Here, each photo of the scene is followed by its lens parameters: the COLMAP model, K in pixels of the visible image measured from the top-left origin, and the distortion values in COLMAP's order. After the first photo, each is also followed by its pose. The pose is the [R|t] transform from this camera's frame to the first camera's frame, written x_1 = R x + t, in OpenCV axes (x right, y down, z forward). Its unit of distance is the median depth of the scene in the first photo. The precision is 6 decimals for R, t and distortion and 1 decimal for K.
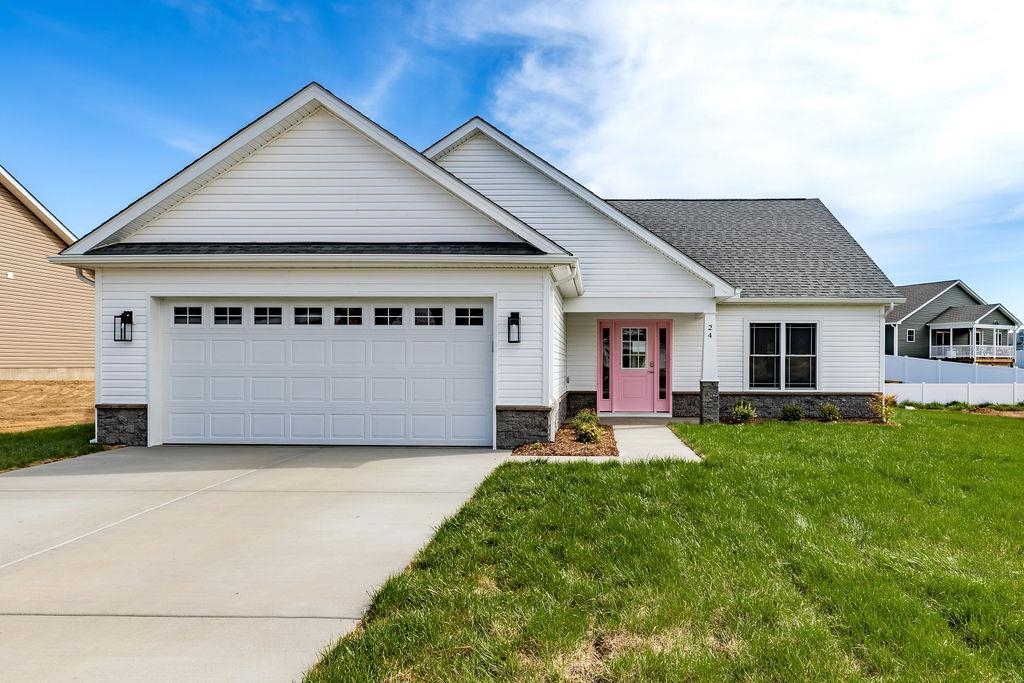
lens RADIAL K [[737.5, 0, 586.3], [0, 737.5, 364.2], [0, 0, 1]] dist [-0.001928, -0.001303]
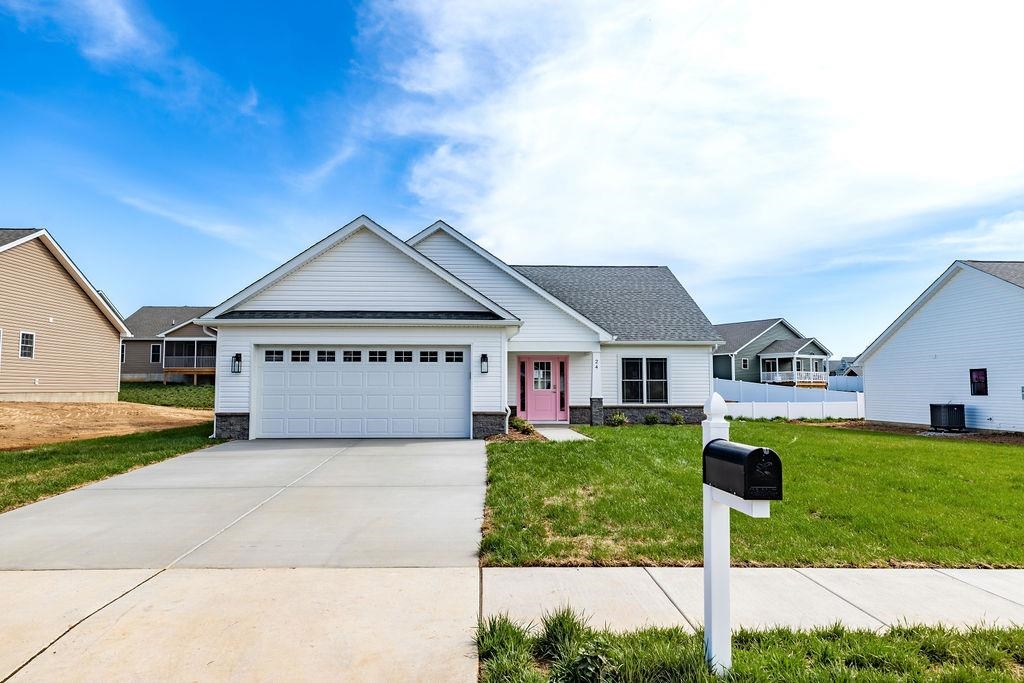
lens RADIAL K [[669.5, 0, 512.0], [0, 669.5, 341.5], [0, 0, 1]] dist [0.000796, 0.000400]
pose [[0.997444, 0.000585, 0.071447, -0.091947], [0.004496, 0.997470, -0.070944, 0.004441], [-0.071307, 0.071084, 0.994918, -0.311405]]
